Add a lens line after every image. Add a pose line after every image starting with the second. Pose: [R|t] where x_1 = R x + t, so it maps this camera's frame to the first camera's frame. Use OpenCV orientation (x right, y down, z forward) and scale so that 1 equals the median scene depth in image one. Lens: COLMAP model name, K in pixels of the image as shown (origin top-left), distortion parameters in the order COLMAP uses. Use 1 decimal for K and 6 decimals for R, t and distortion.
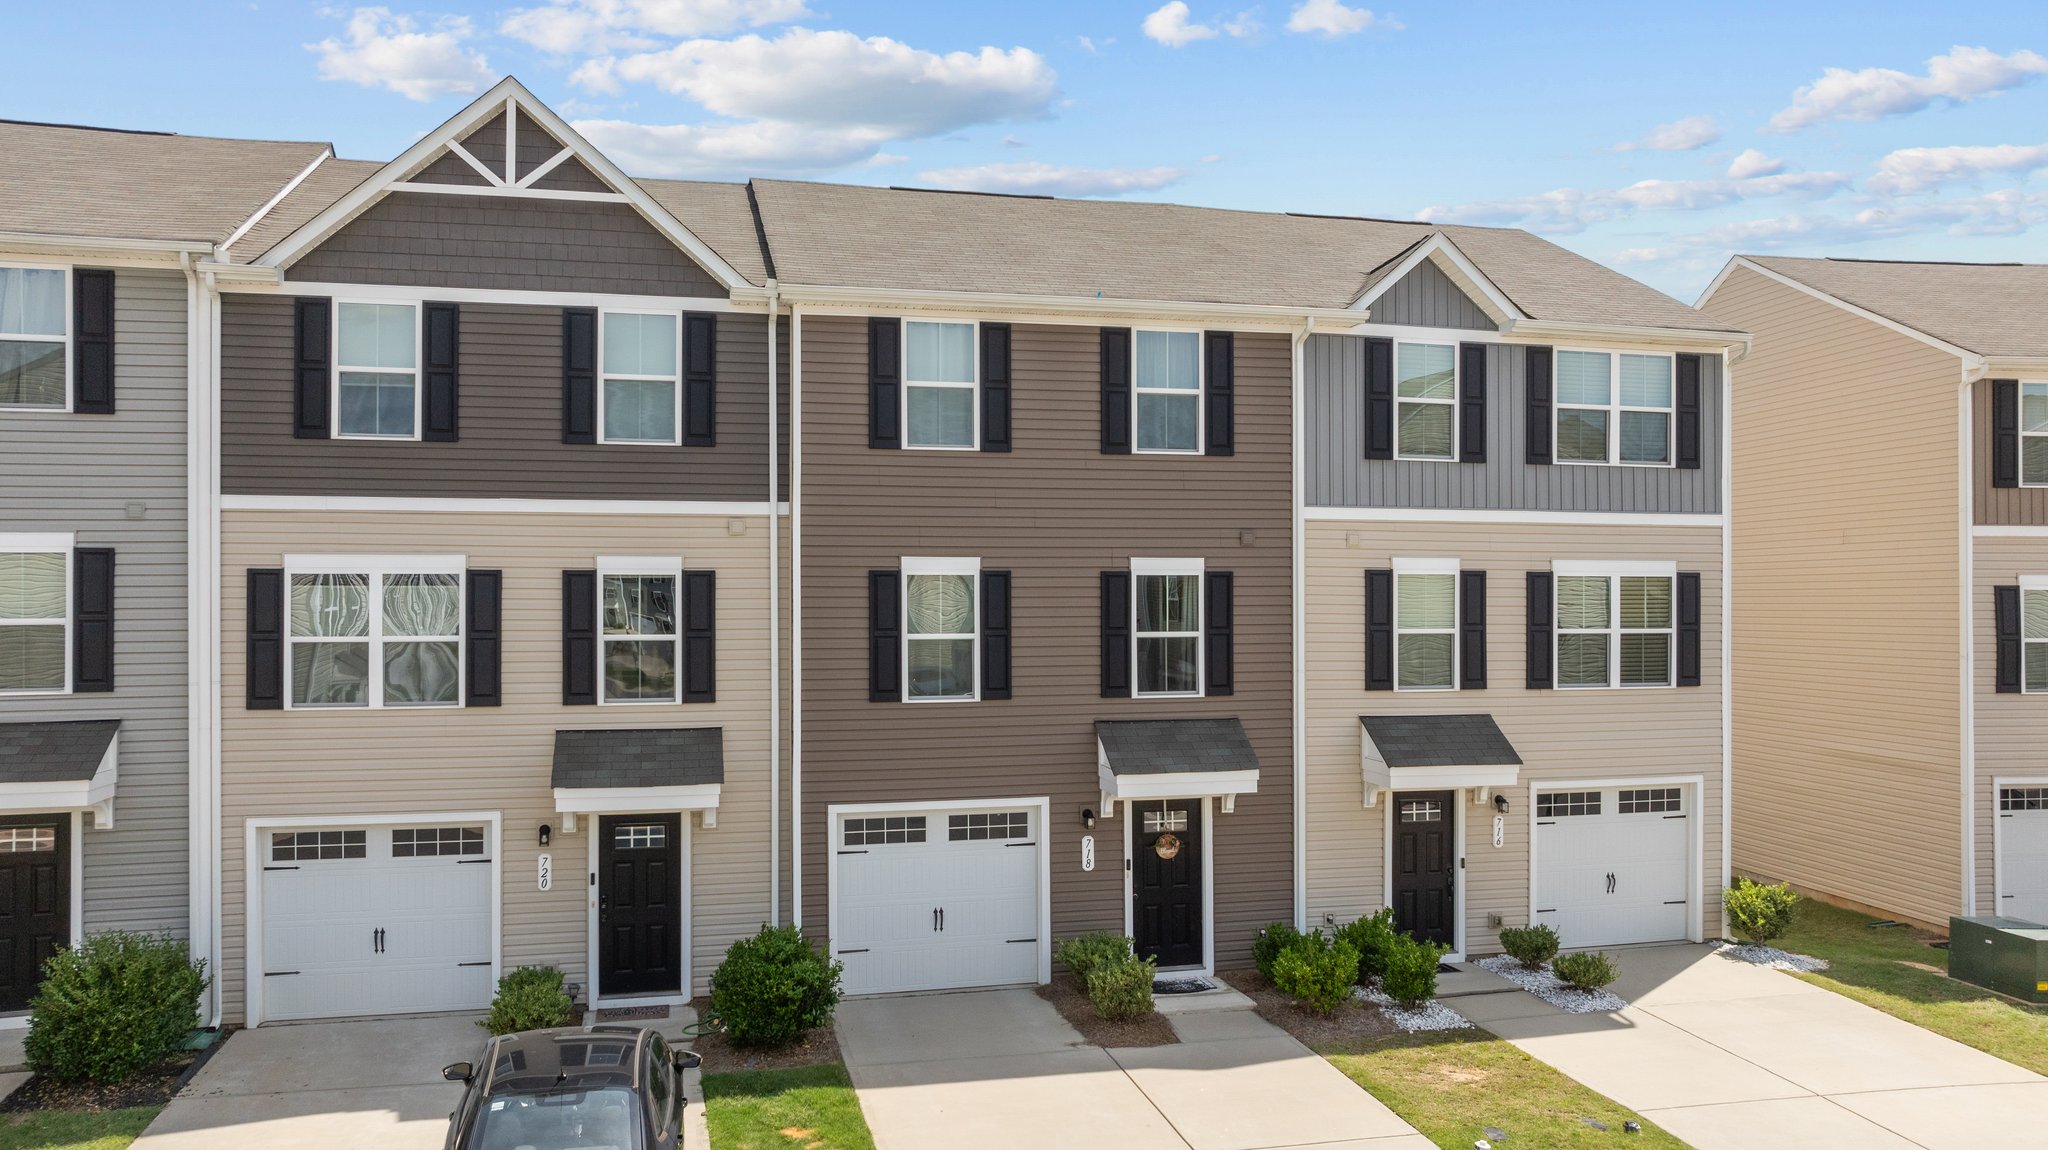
lens RADIAL K [[1470.6, 0, 1015.3], [0, 1470.6, 609.2], [0, 0, 1]] dist [-0.020695, 0.001232]
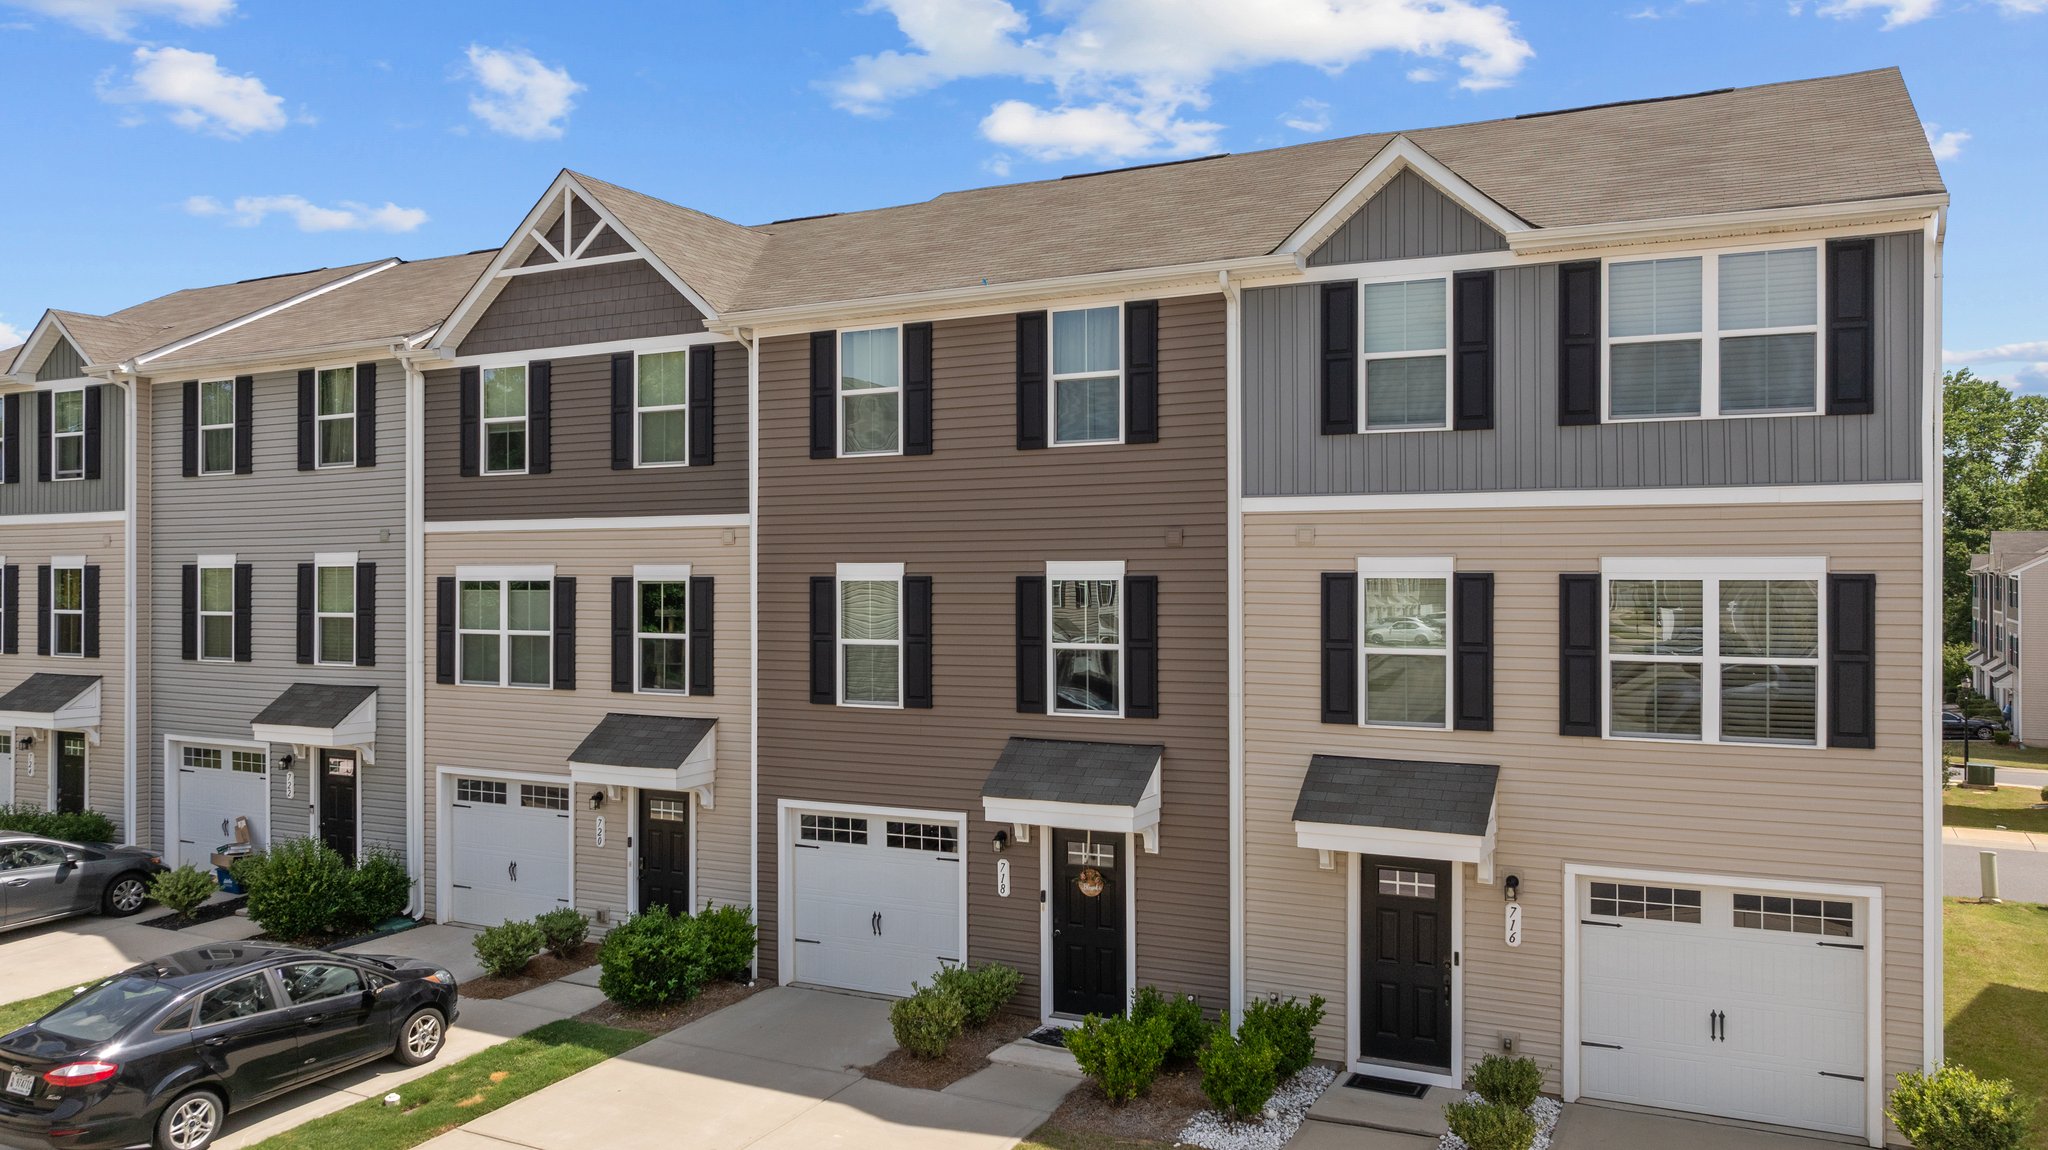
lens RADIAL K [[1494.6, 0, 1024.0], [0, 1494.6, 575.0], [0, 0, 1]] dist [-0.018304, 0.000717]
pose [[0.759080, -0.000013, -0.650998, 0.681997], [-0.001942, 0.999996, -0.002285, -0.024736], [0.650995, 0.002998, 0.759076, 0.287958]]
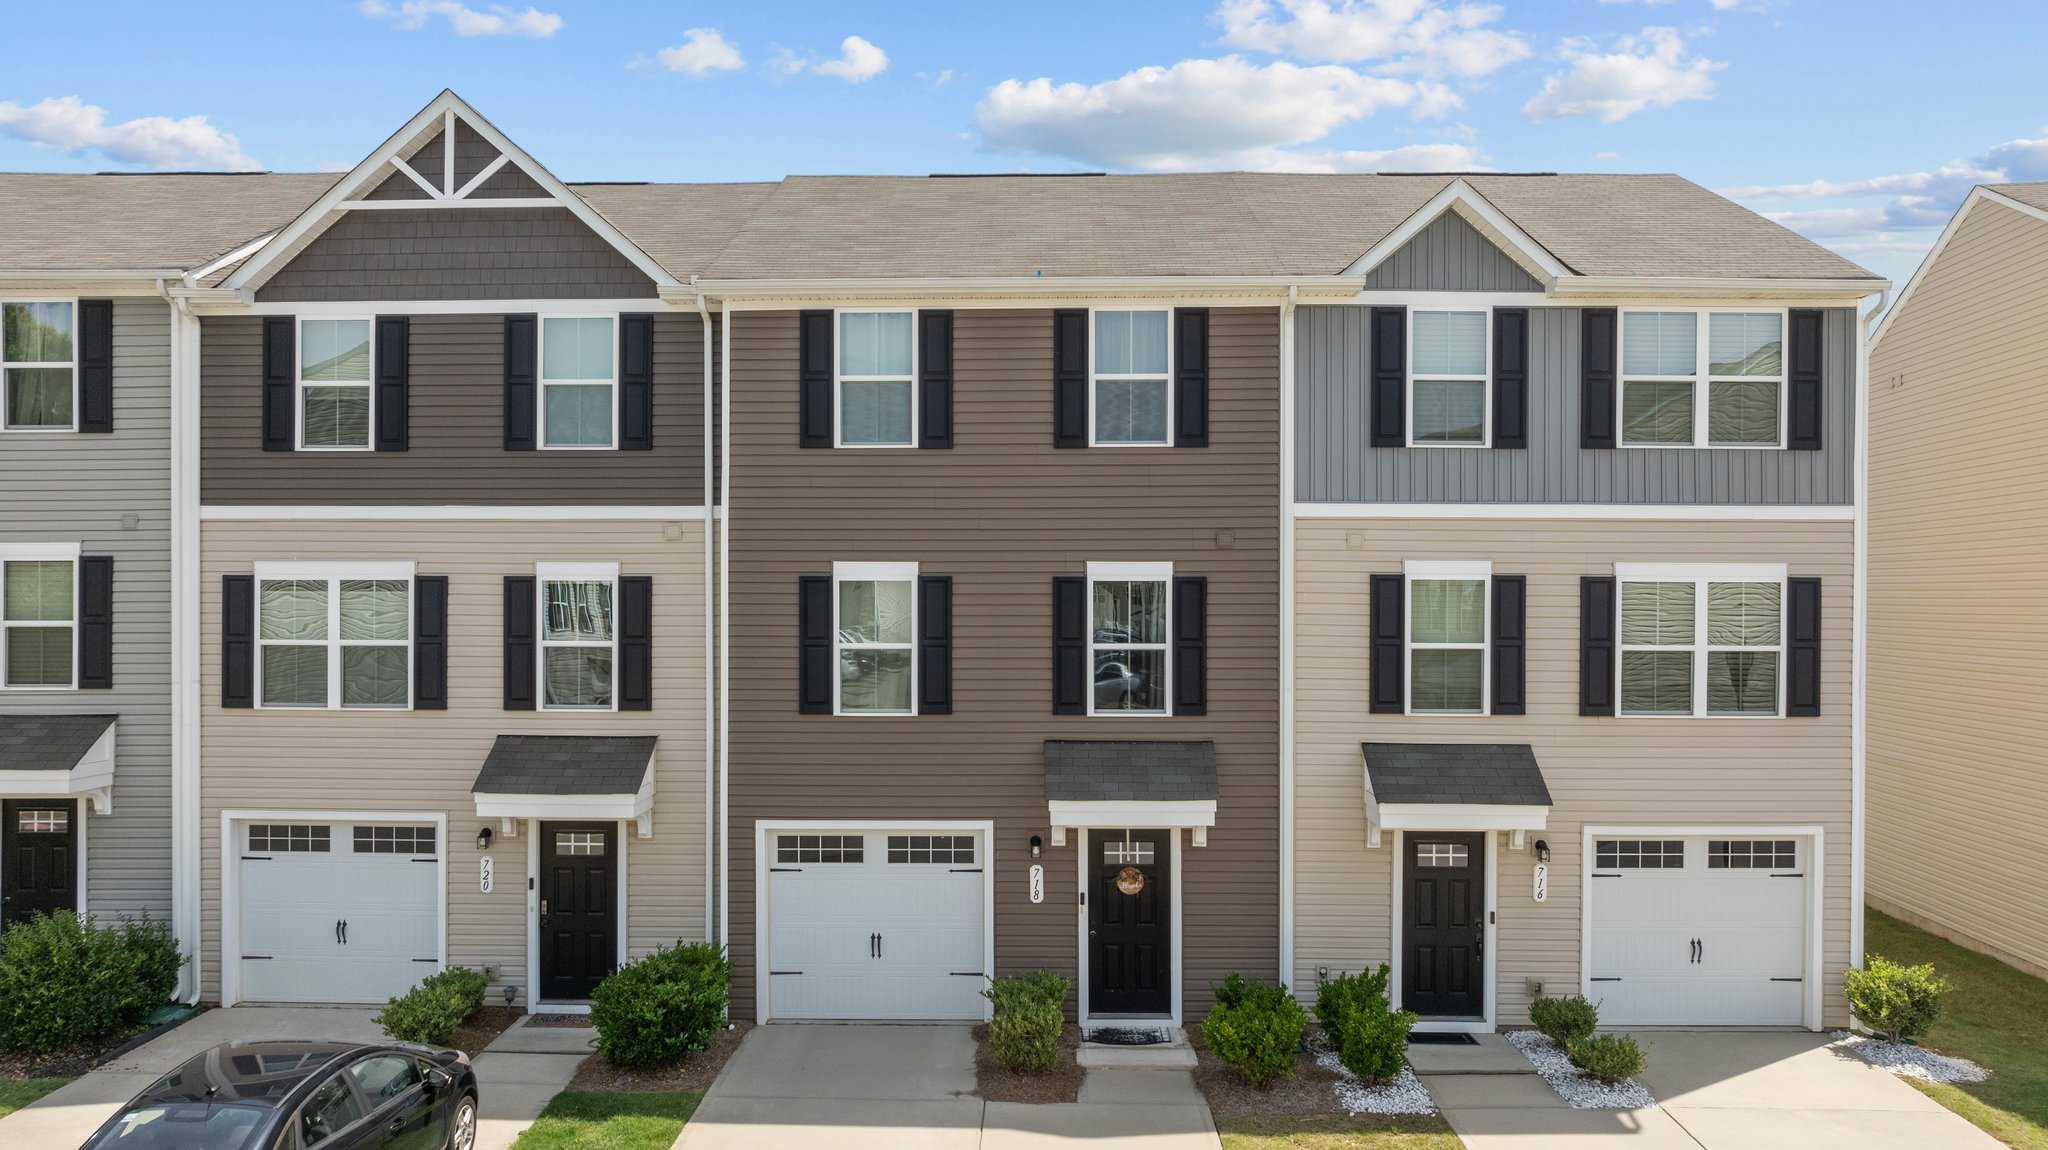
lens RADIAL K [[1470.6, 0, 1015.3], [0, 1470.6, 609.2], [0, 0, 1]] dist [-0.020695, 0.001232]
pose [[0.965890, 0.006636, -0.258867, 0.274659], [-0.005110, 0.999965, 0.006566, -0.011563], [0.258902, -0.005019, 0.965891, 0.111368]]
